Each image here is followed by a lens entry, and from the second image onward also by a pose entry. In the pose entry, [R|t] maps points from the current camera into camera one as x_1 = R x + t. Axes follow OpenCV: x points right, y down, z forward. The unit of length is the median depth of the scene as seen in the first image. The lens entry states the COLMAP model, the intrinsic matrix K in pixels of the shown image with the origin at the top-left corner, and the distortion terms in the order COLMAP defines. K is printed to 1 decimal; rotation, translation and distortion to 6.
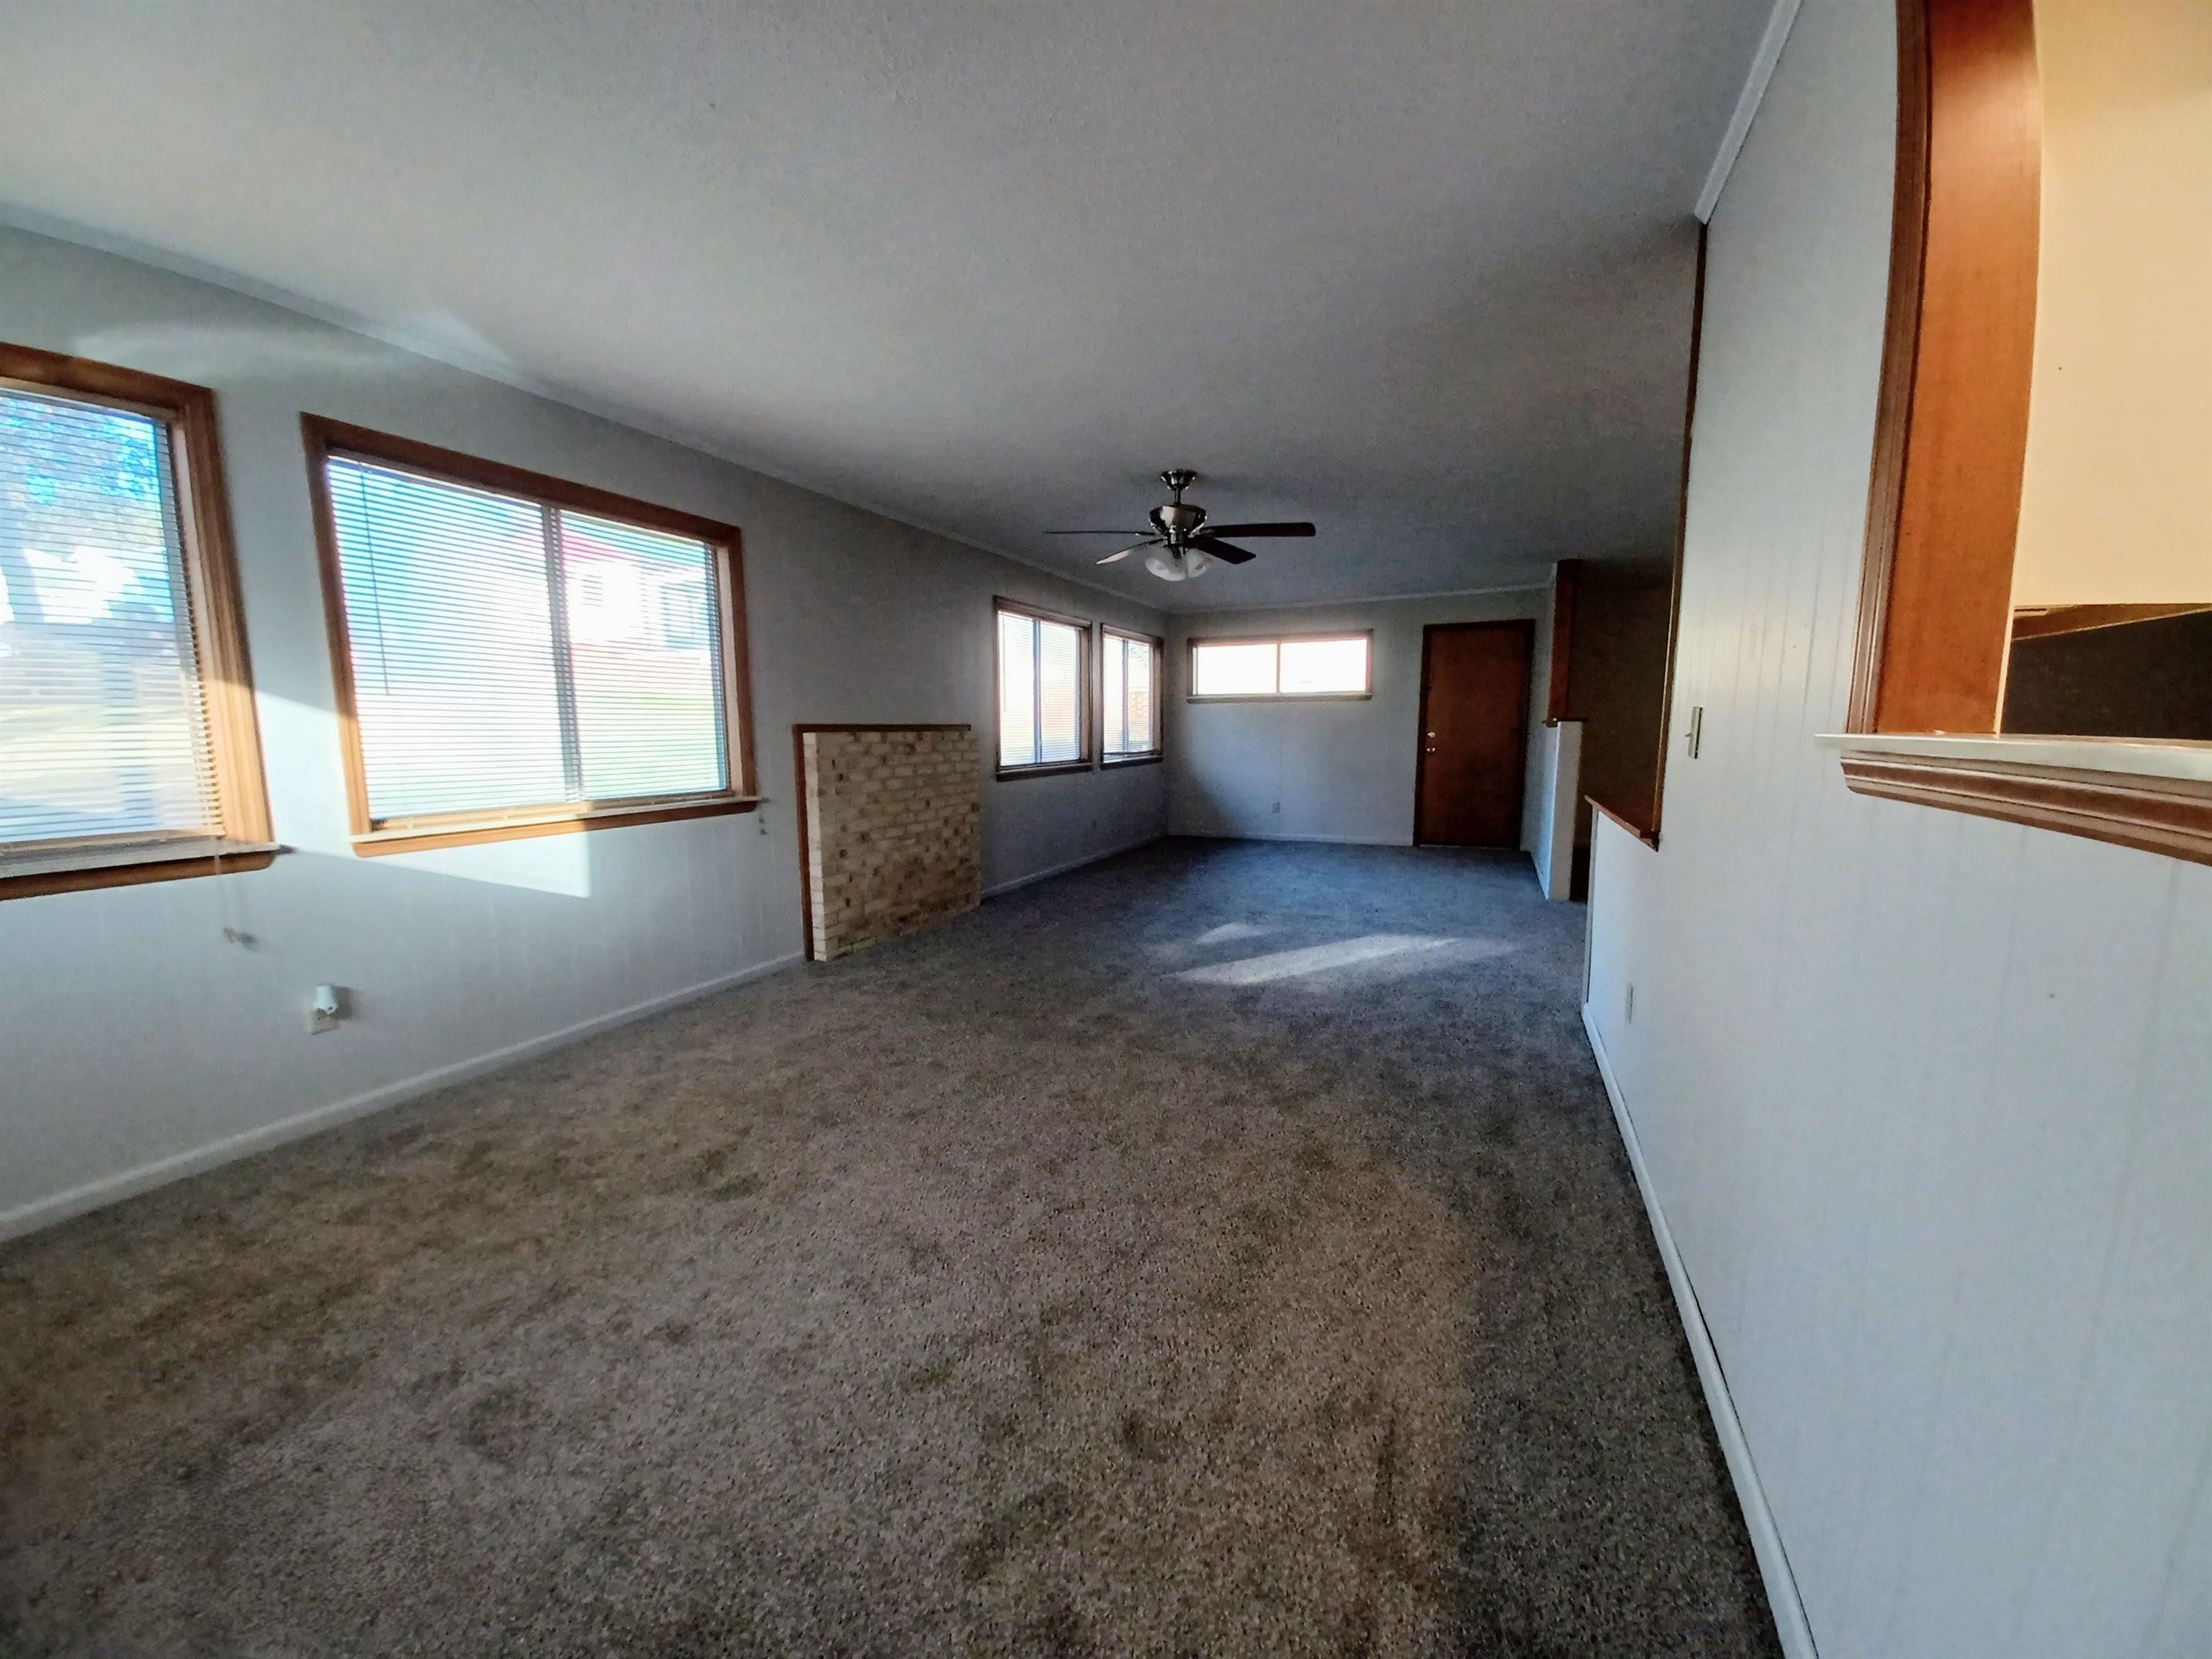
lens RADIAL K [[869.9, 0, 1101.1], [0, 869.9, 845.5], [0, 0, 1]] dist [-0.001612, -0.000420]
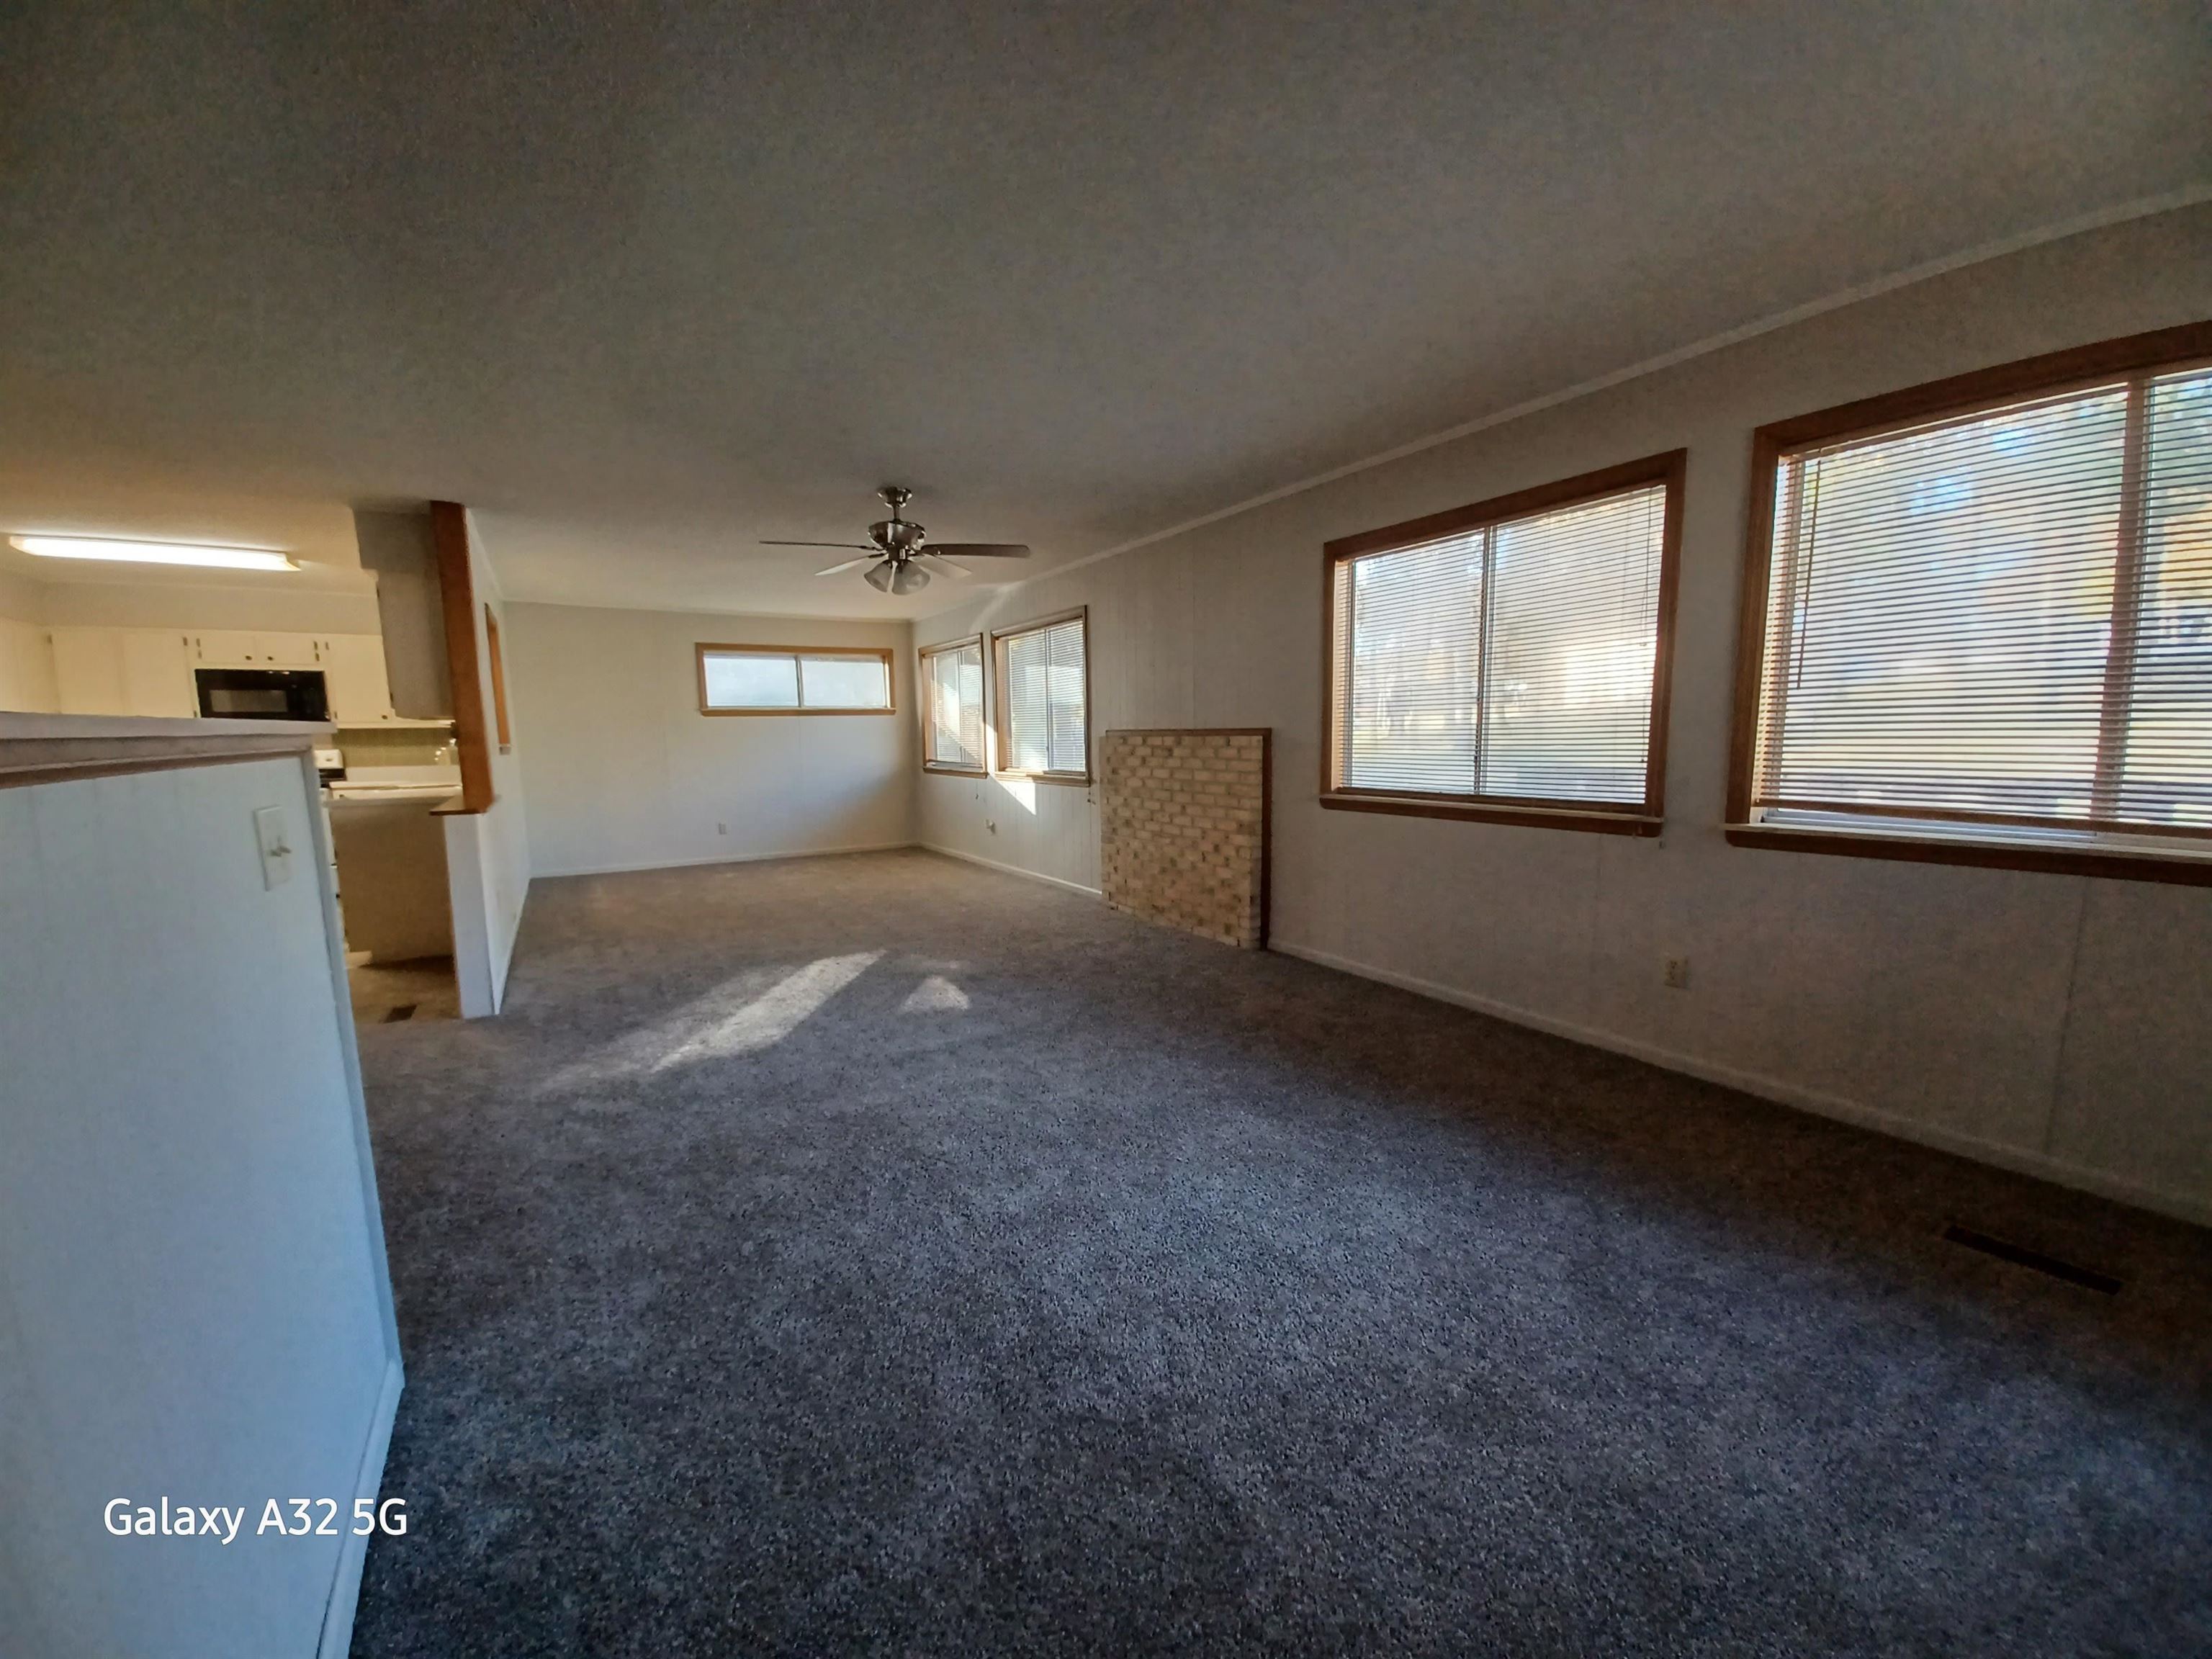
lens RADIAL K [[869.9, 0, 1101.1], [0, 869.9, 845.5], [0, 0, 1]] dist [-0.001612, -0.000420]
pose [[-0.563201, 0.114448, -0.818356, 0.700667], [-0.100078, 0.973624, 0.205038, -0.210457], [0.820237, 0.197377, -0.536892, 1.528749]]
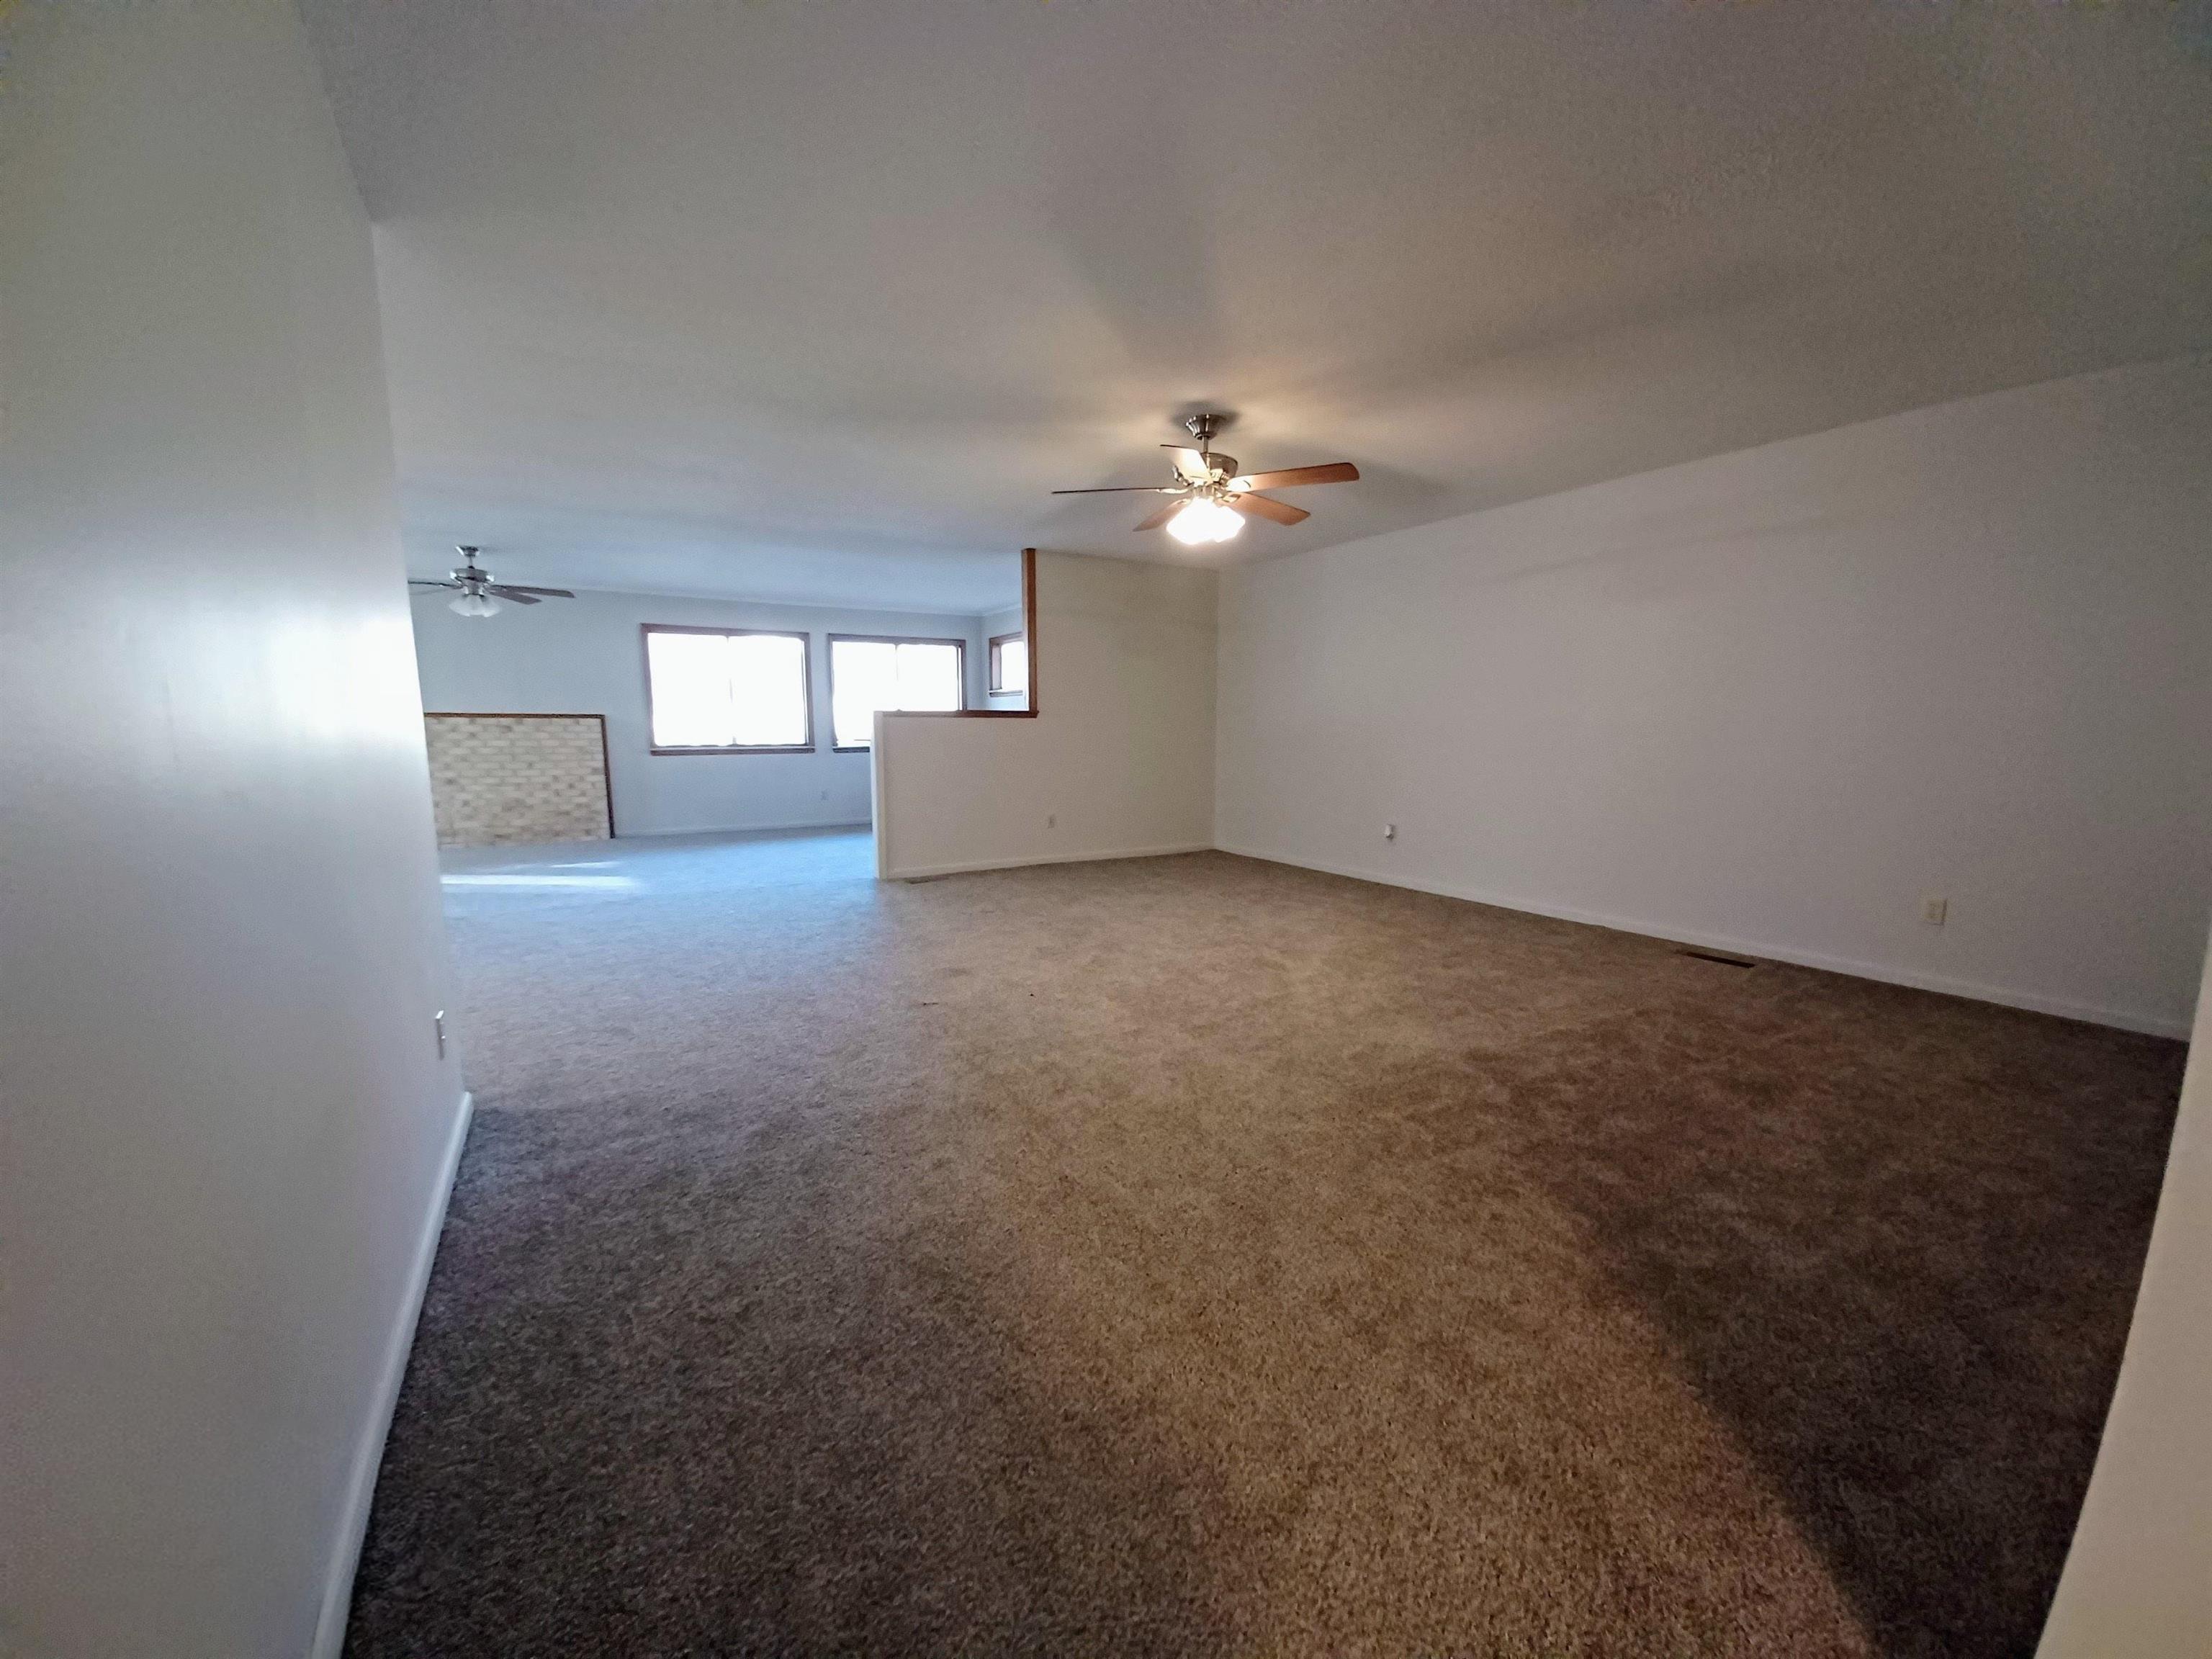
lens RADIAL K [[868.6, 0, 1103.7], [0, 868.6, 848.1], [0, 0, 1]] dist [0.015910, 0.000017]
pose [[0.814573, 0.083790, -0.573978, 1.606136], [-0.080321, 0.996273, 0.031447, -0.033377], [0.574473, 0.020487, 0.818267, 0.329356]]
